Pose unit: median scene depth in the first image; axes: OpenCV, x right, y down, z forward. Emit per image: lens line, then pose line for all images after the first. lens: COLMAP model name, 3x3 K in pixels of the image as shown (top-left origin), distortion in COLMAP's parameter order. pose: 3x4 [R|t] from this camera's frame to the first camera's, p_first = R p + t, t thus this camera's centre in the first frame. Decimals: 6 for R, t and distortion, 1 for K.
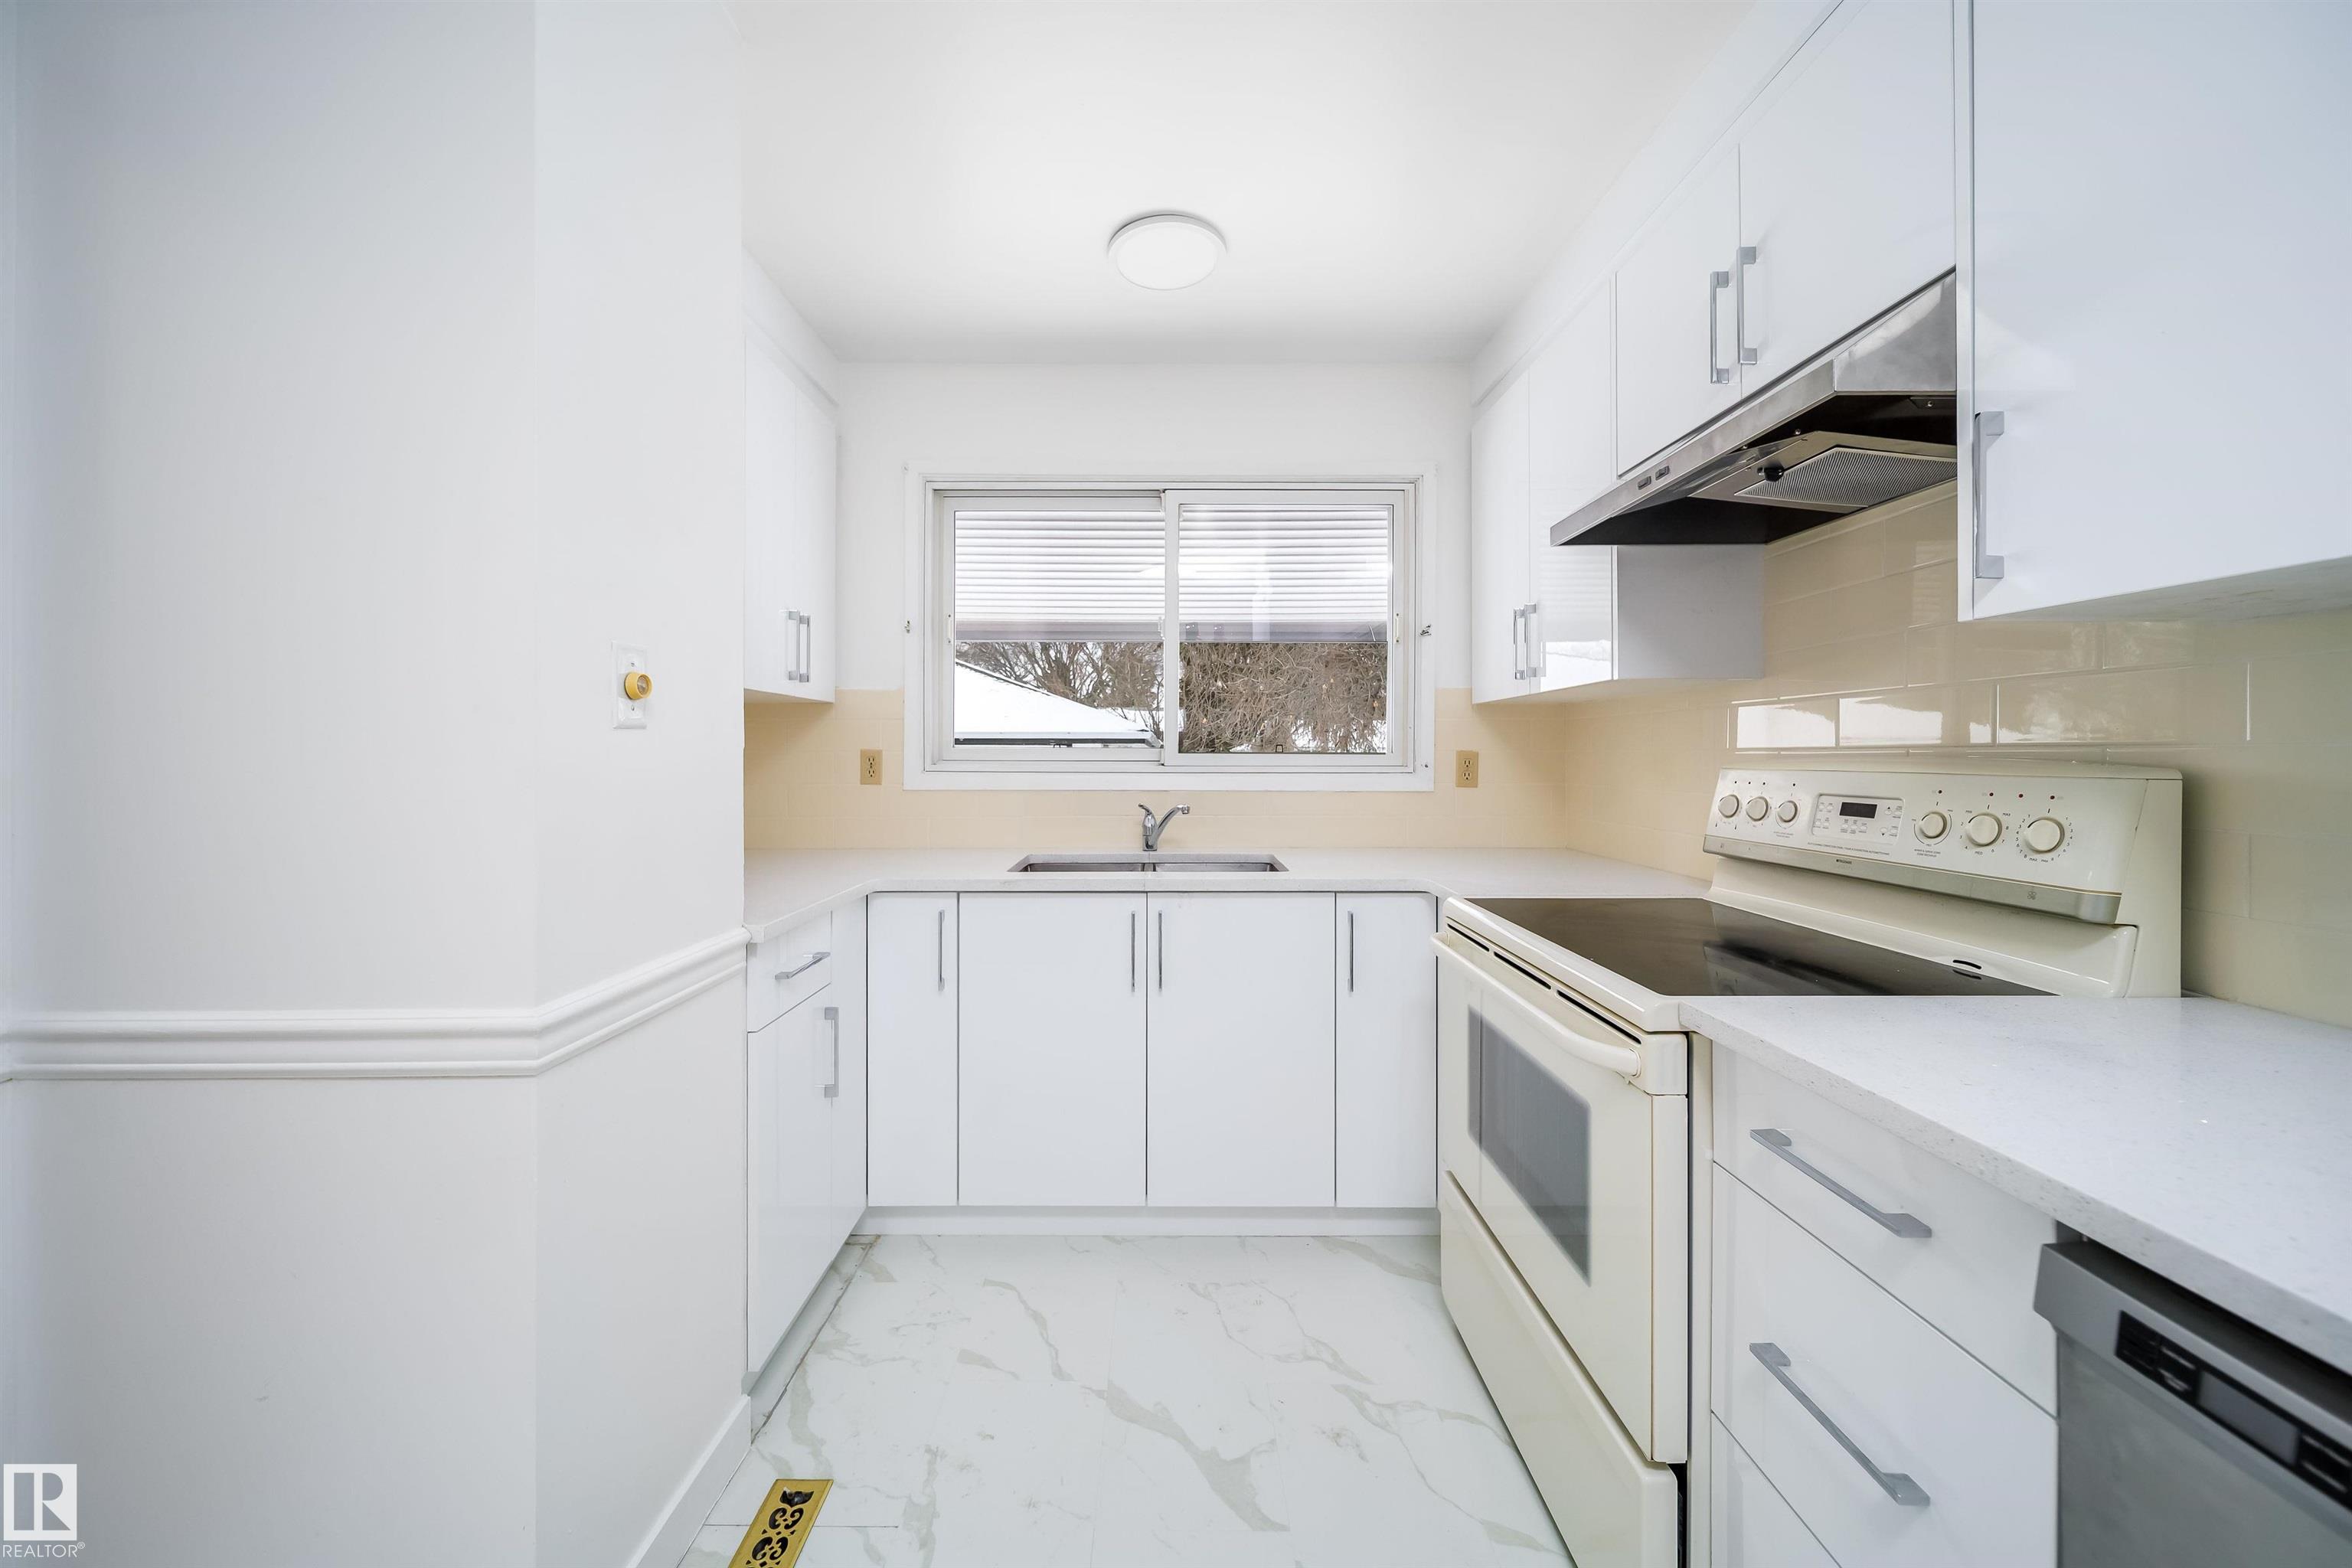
lens RADIAL K [[843.3, 0, 1170.5], [0, 843.3, 759.4], [0, 0, 1]] dist [0.002320, -0.001438]
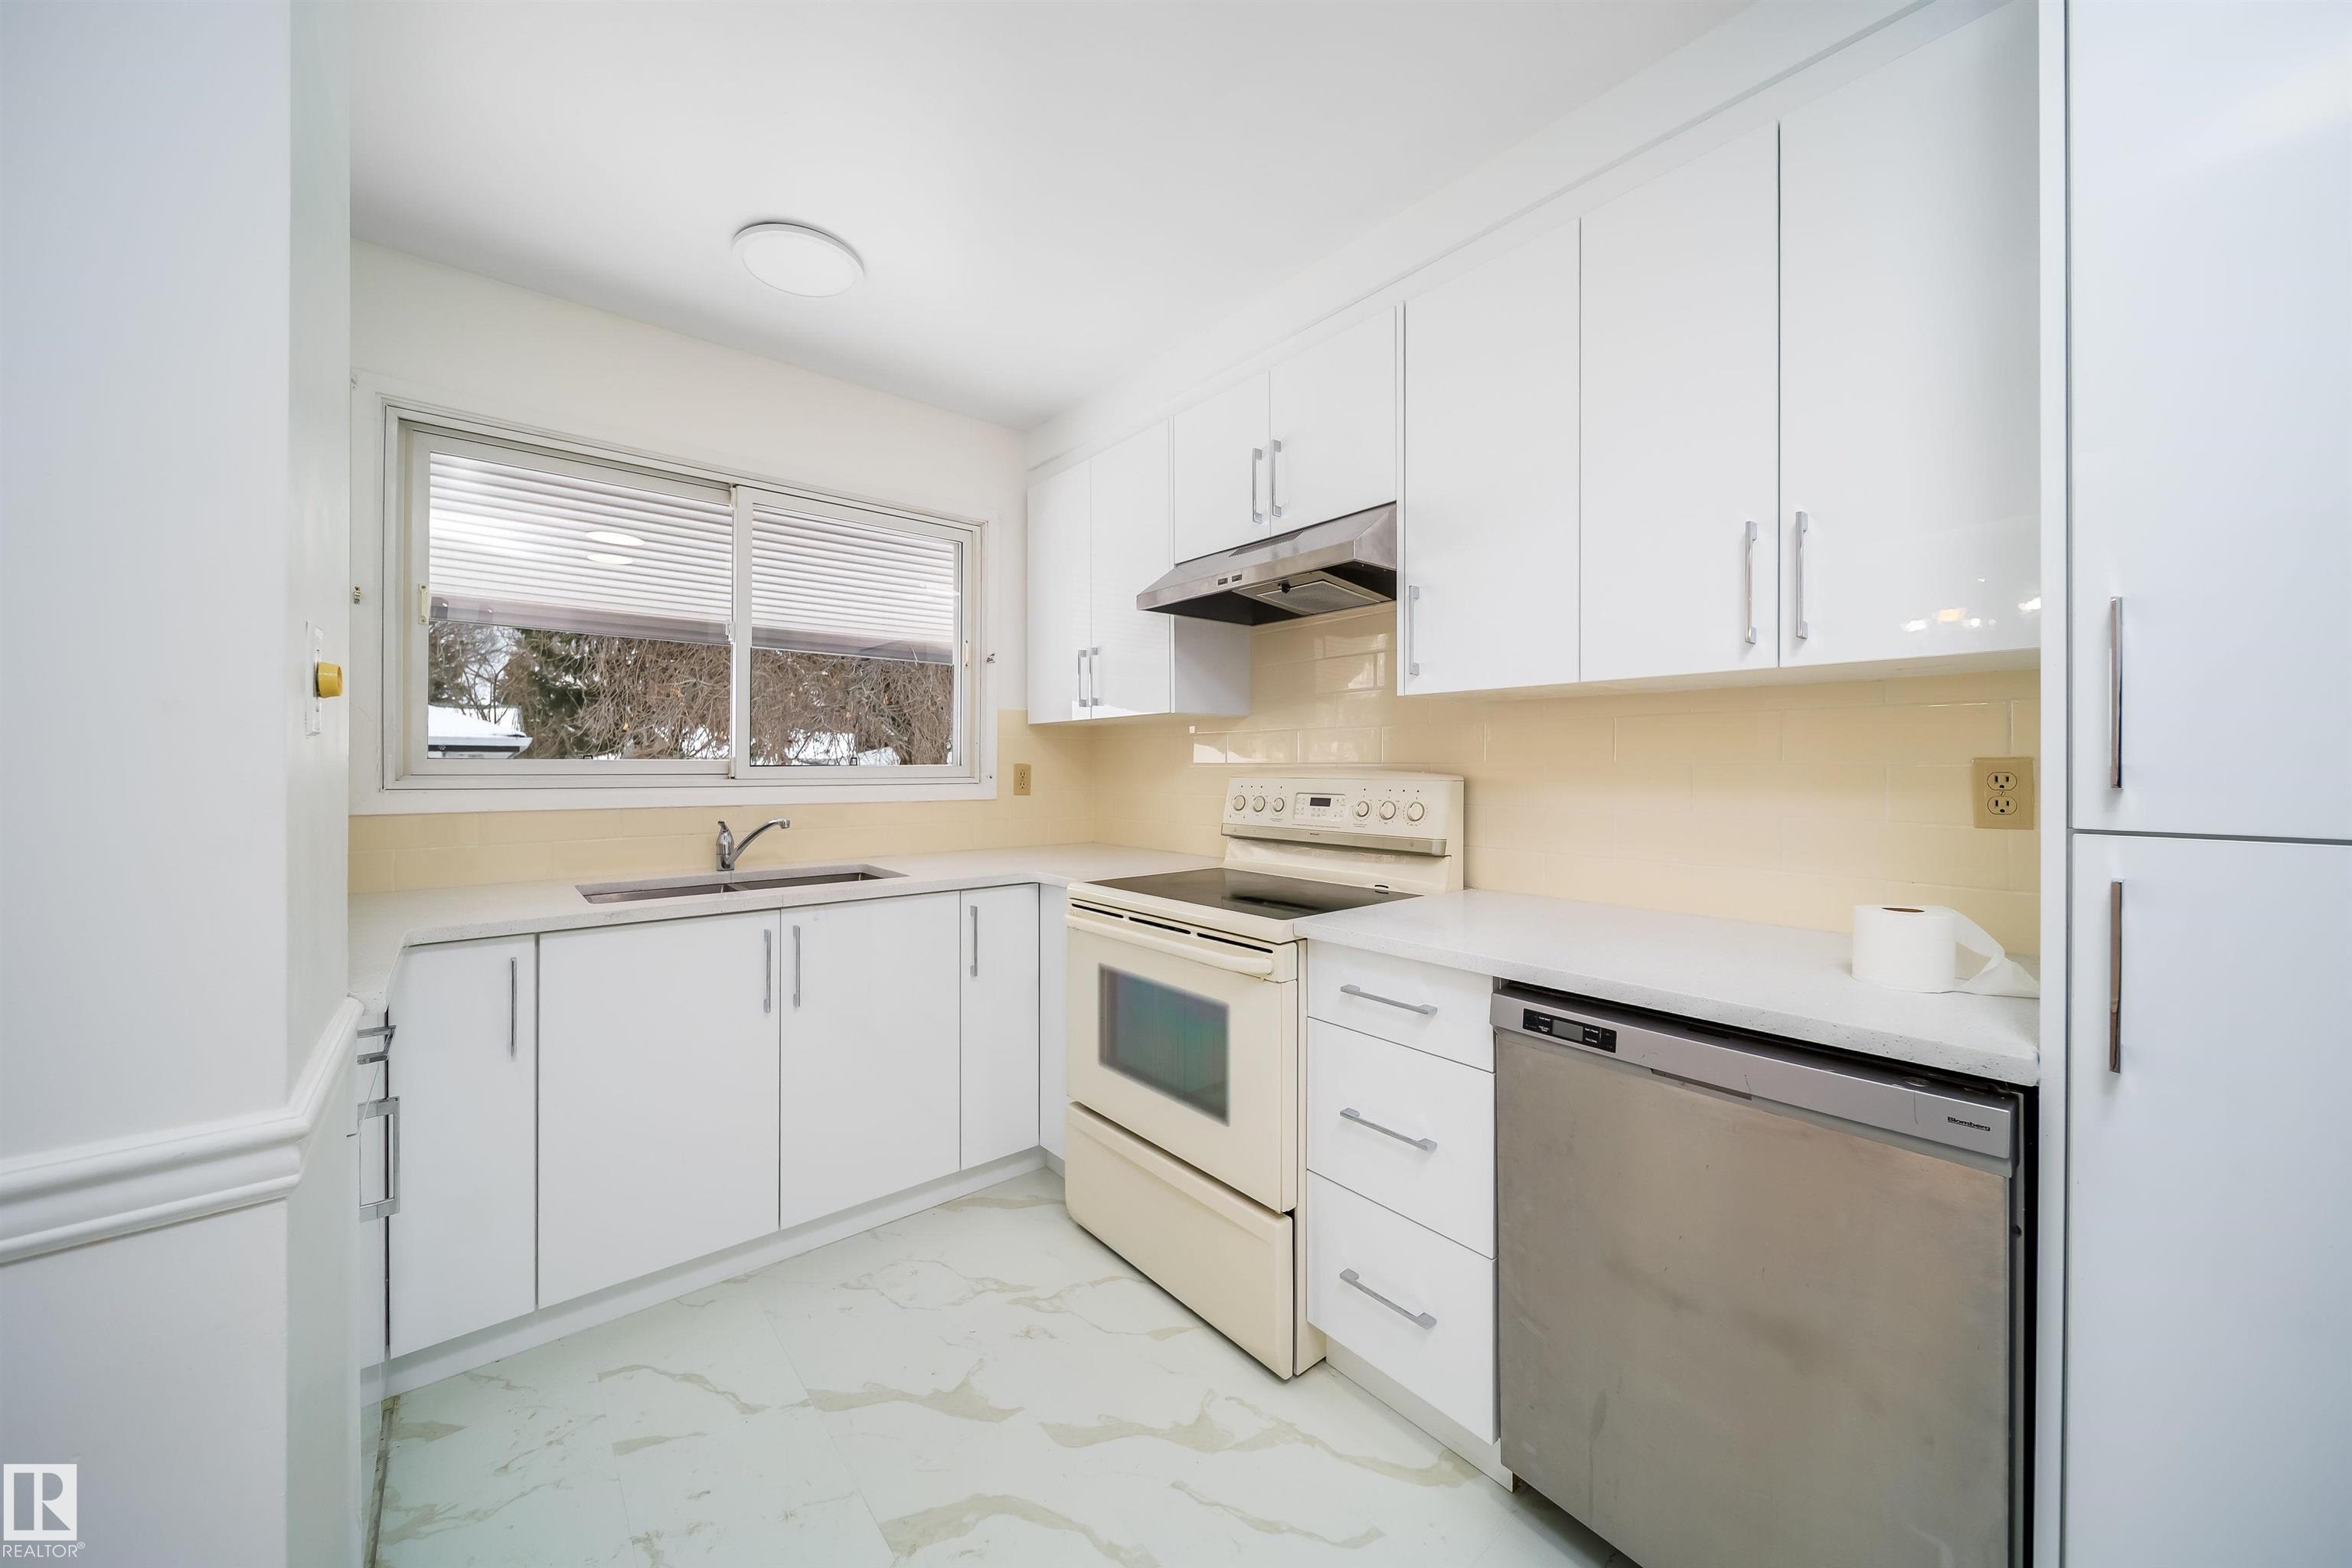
lens RADIAL K [[843.3, 0, 1182.6], [0, 843.3, 772.9], [0, 0, 1]] dist [0.002320, -0.001438]
pose [[0.760848, -0.004745, 0.648912, -0.351412], [0.002607, 0.999988, 0.004254, -0.002790], [-0.648924, -0.001545, 0.760851, -0.051484]]
